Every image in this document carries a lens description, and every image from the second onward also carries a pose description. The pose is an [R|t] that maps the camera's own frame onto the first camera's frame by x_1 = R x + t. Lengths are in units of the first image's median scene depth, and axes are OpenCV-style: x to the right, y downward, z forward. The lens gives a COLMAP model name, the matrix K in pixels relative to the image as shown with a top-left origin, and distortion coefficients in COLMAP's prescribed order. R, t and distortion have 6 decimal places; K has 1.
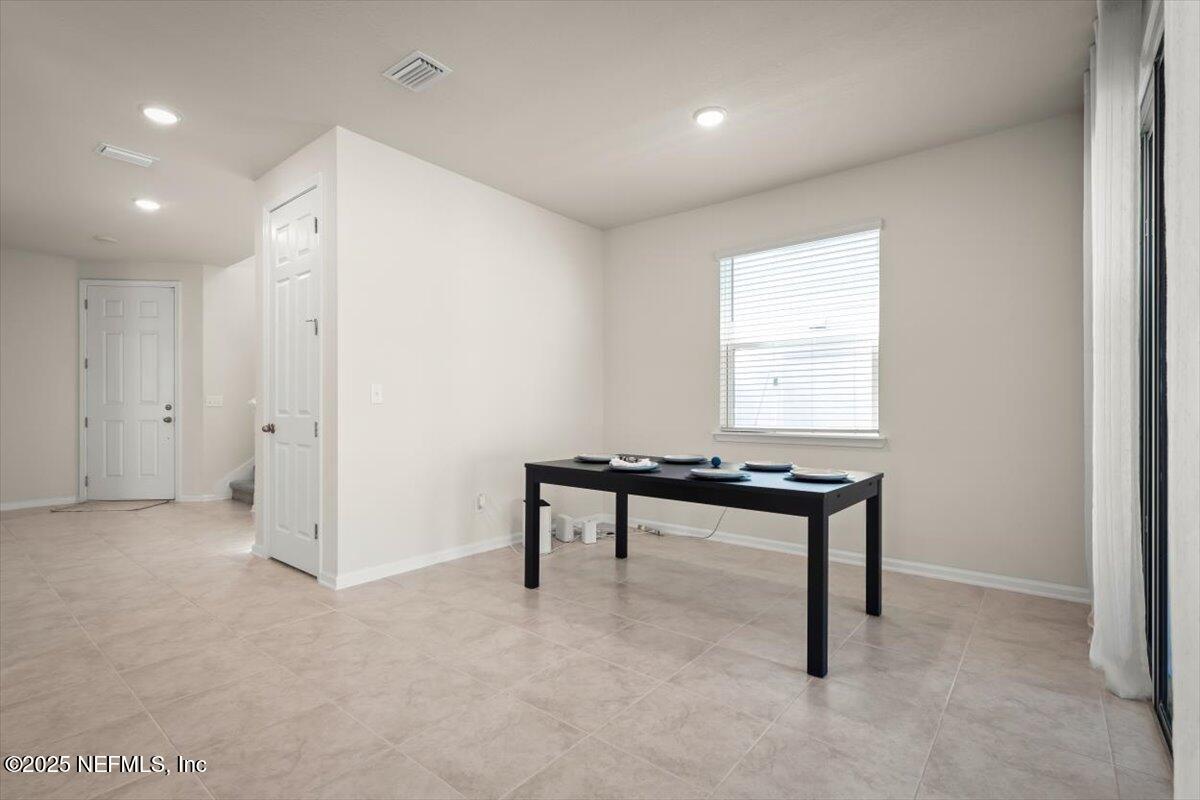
lens RADIAL K [[563.3, 0, 598.0], [0, 563.3, 400.9], [0, 0, 1]] dist [0.000710, -0.000141]
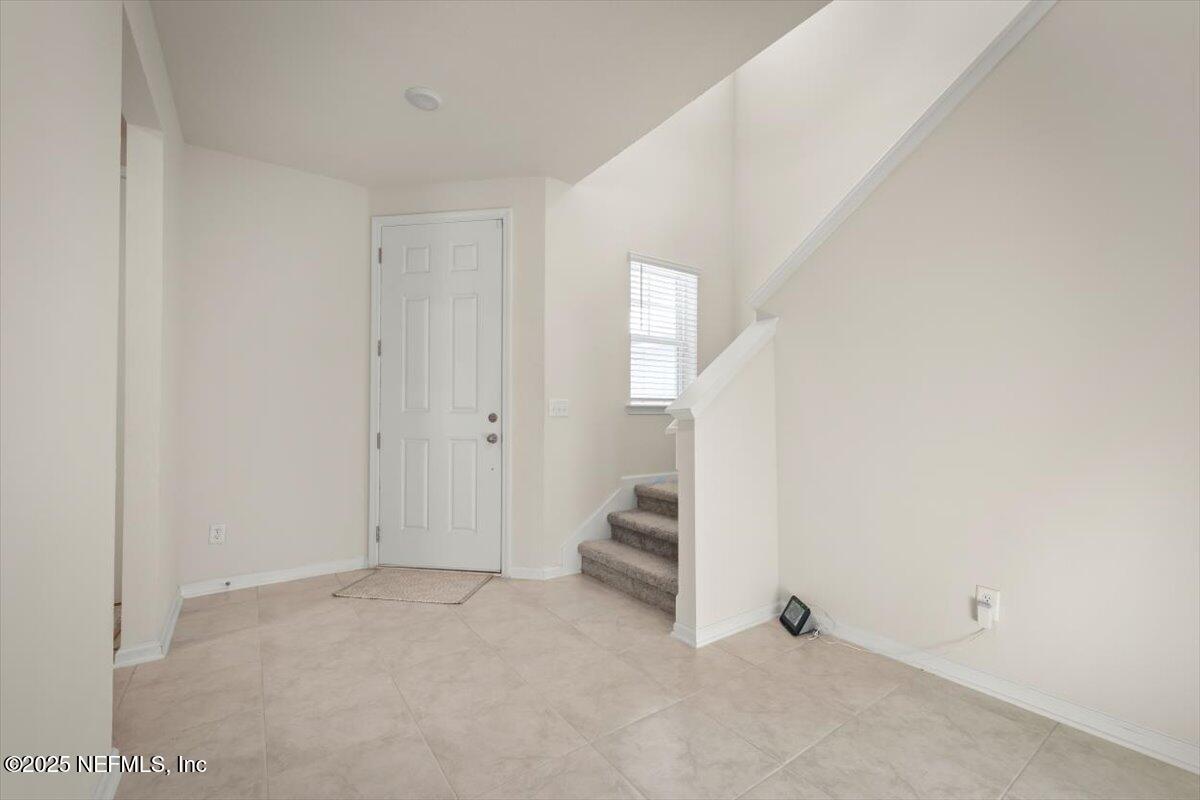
lens RADIAL K [[496.5, 0, 604.9], [0, 496.5, 405.0], [0, 0, 1]] dist [0.001855, 0.000599]
pose [[0.960353, -0.009513, -0.278625, -0.500915], [0.003079, 0.999719, -0.023519, 0.010896], [0.278771, 0.021728, 0.960112, 0.526459]]
